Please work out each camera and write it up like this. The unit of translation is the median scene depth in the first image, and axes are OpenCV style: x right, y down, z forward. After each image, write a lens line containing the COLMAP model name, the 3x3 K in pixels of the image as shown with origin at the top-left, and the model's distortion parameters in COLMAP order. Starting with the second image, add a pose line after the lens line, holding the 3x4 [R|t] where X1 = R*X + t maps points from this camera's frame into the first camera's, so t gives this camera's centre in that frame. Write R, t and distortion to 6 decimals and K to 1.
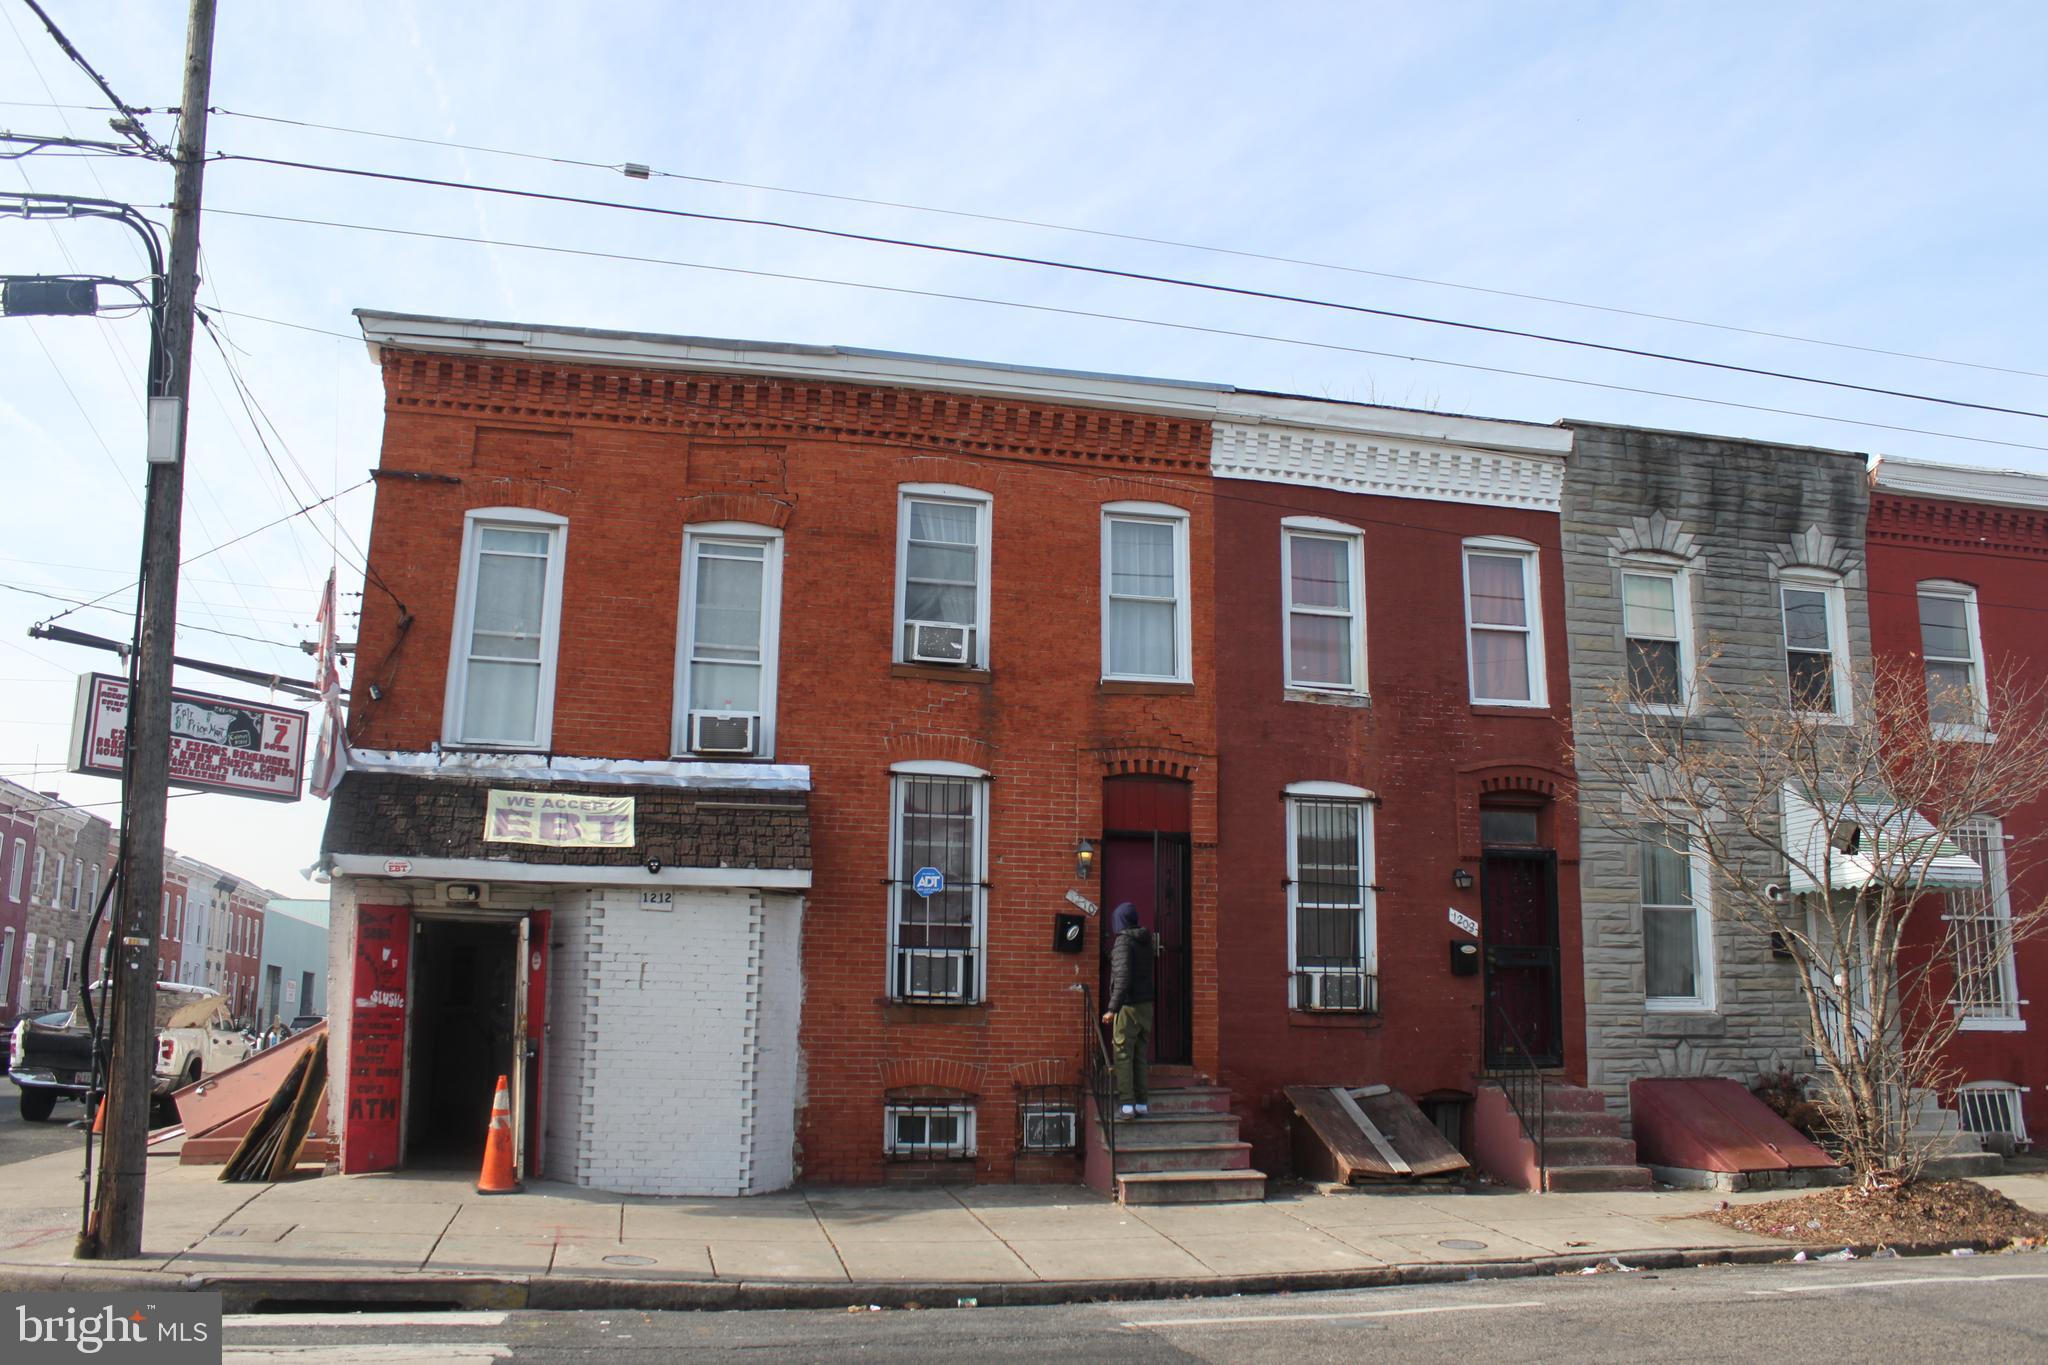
lens RADIAL K [[1699.5, 0, 1035.7], [0, 1699.5, 690.0], [0, 0, 1]] dist [-0.157022, 0.128936]
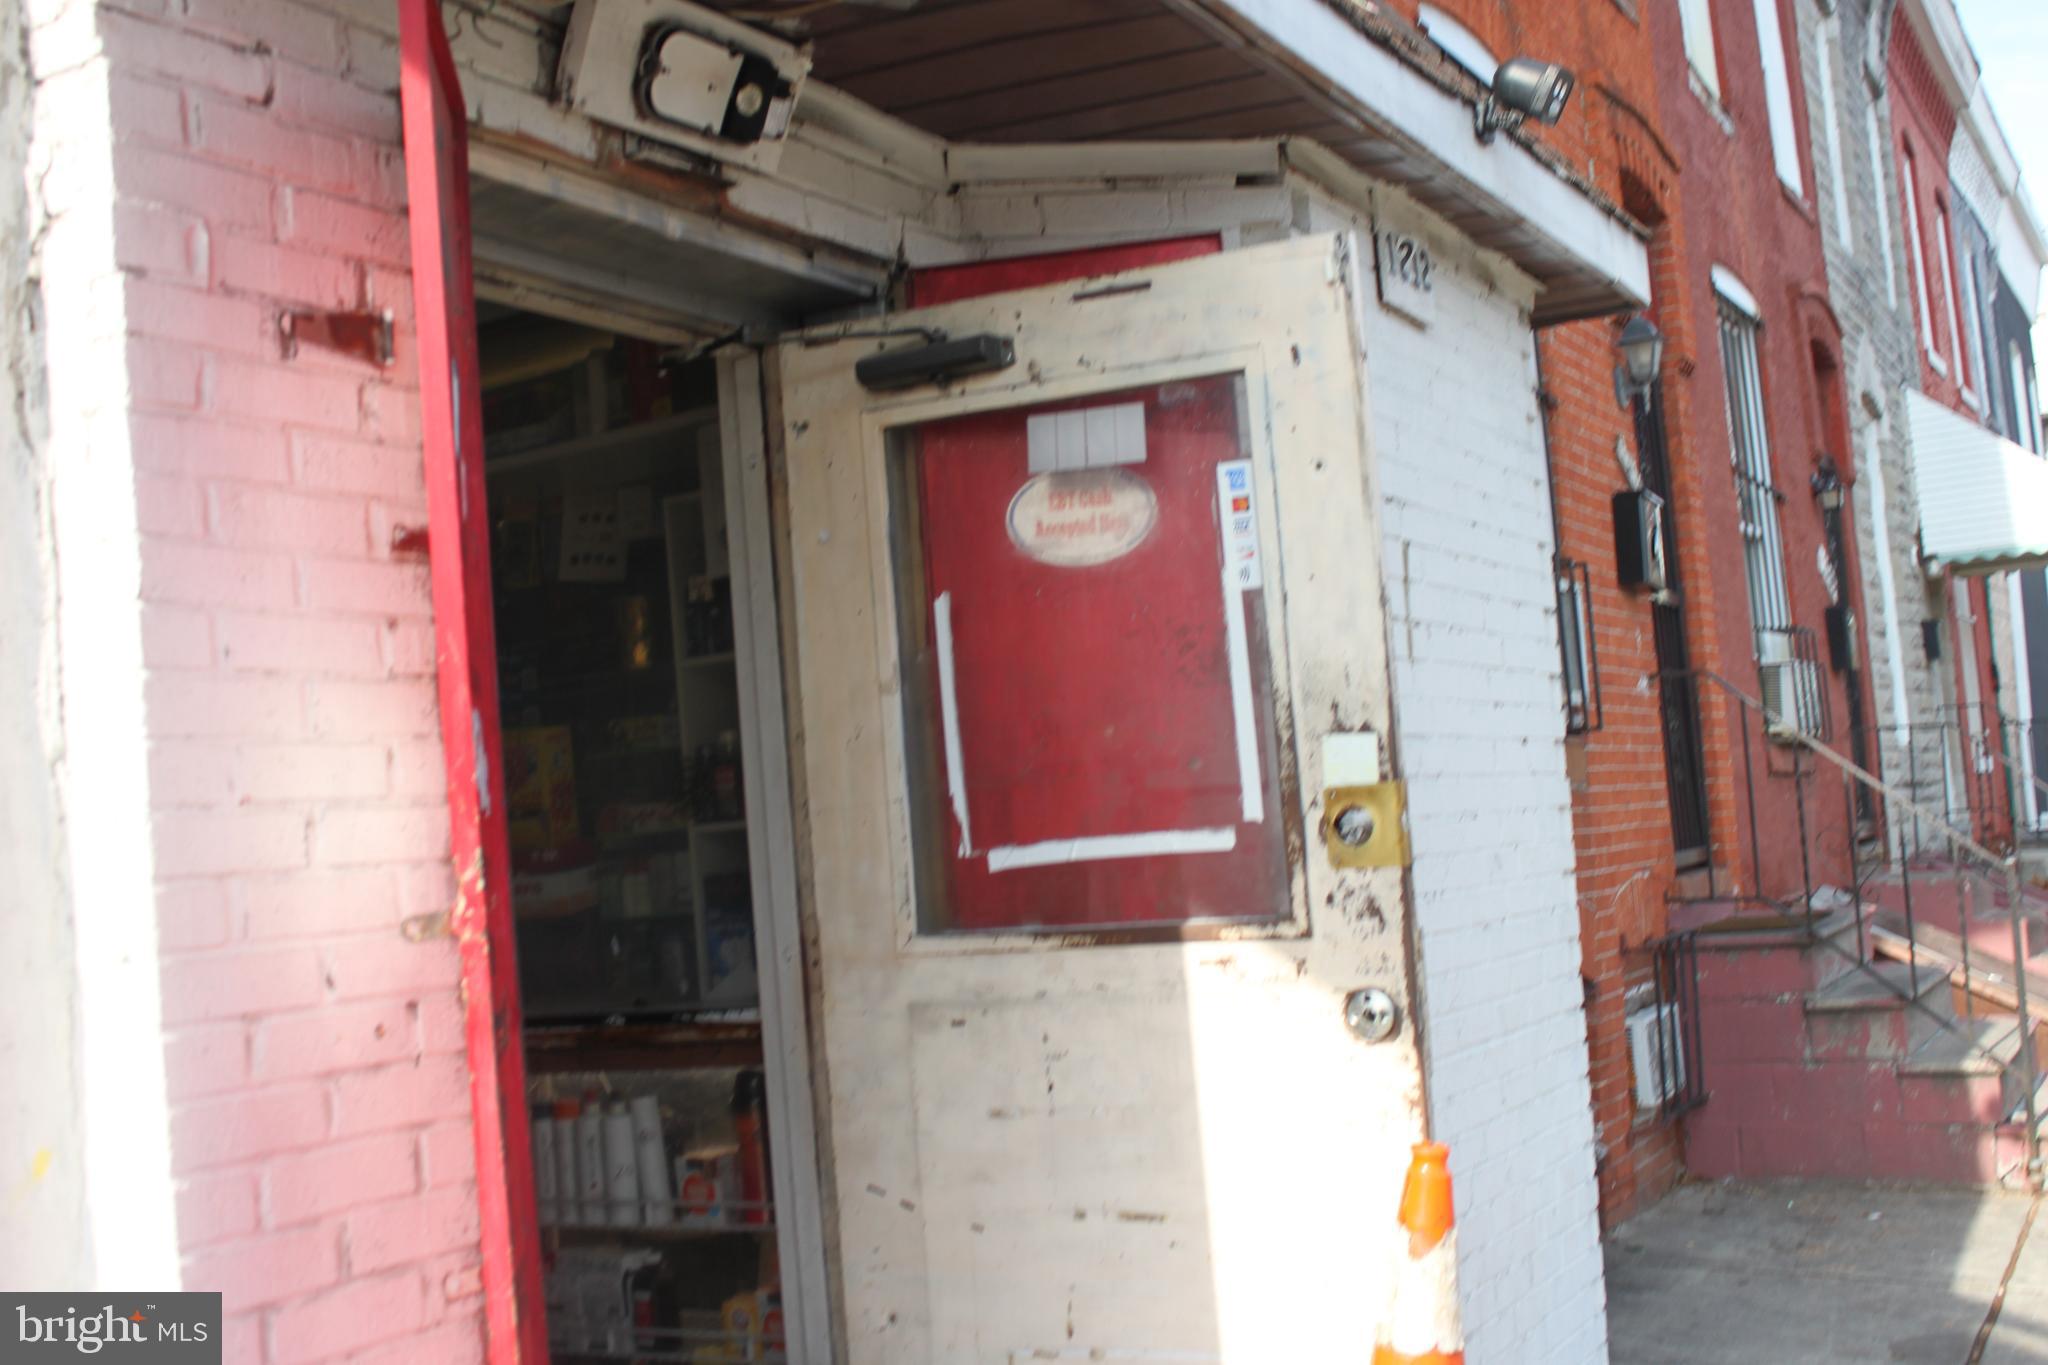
lens RADIAL K [[2168.4, 0, 1040.5], [0, 2168.4, 666.5], [0, 0, 1]] dist [-0.077655, 0.000000]
pose [[0.673064, 0.002363, 0.739580, -0.446564], [-0.071635, 0.995501, 0.062011, 0.154664], [-0.736107, -0.094717, 0.670206, 0.787985]]
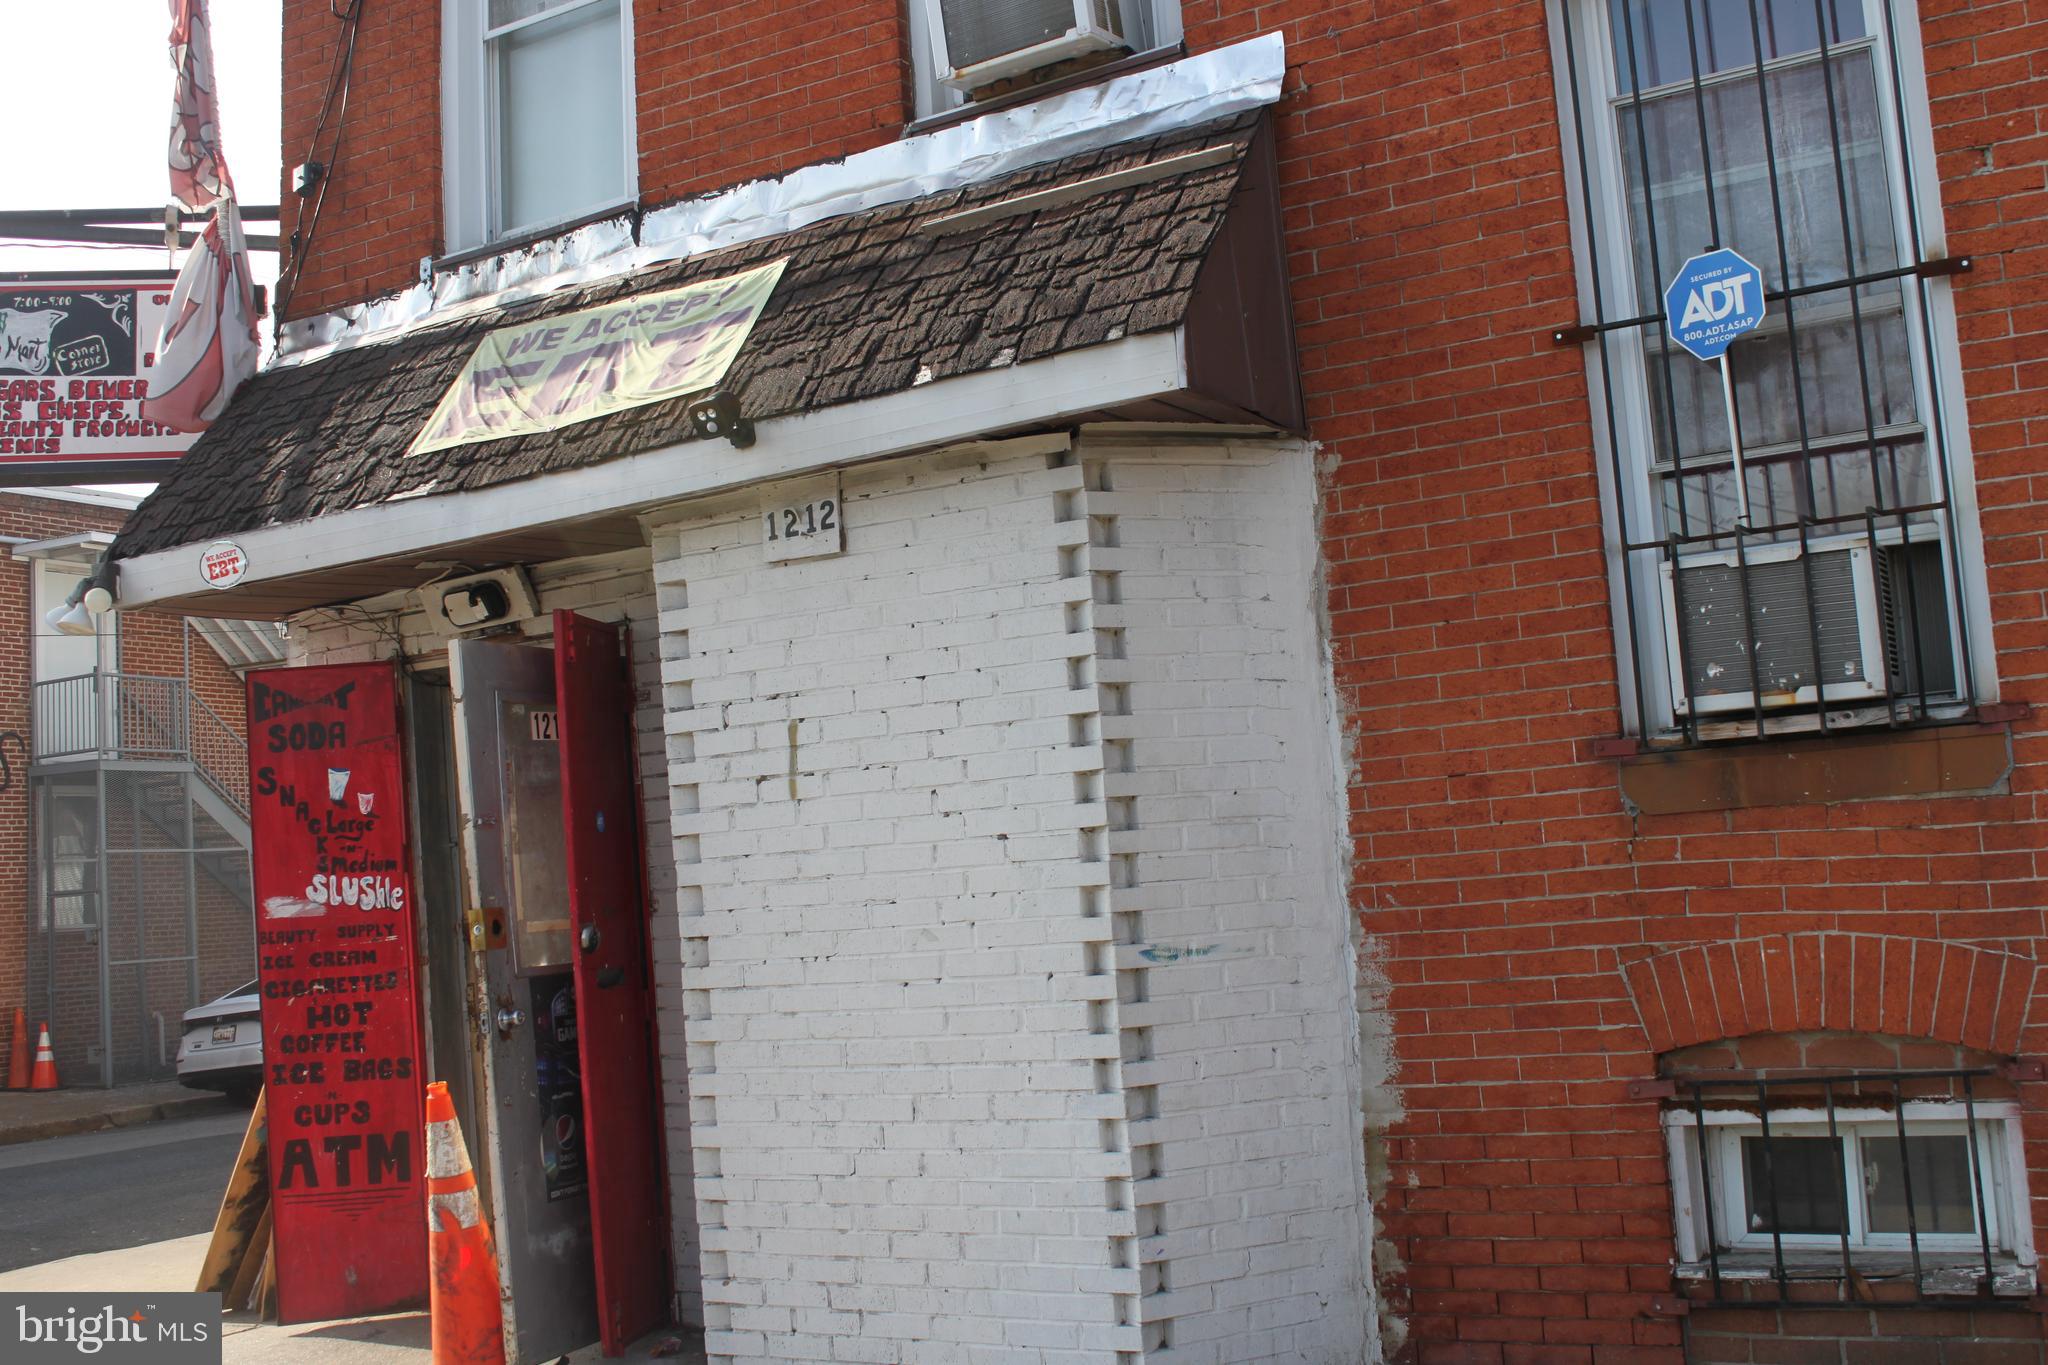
lens RADIAL K [[2168.4, 0, 1023.4], [0, 2168.4, 680.4], [0, 0, 1]] dist [-0.077655, 0.000000]
pose [[0.730324, -0.130272, -0.670564, 0.082312], [0.212624, 0.976235, 0.041918, 0.136900], [0.649167, -0.173191, 0.740666, 0.667119]]
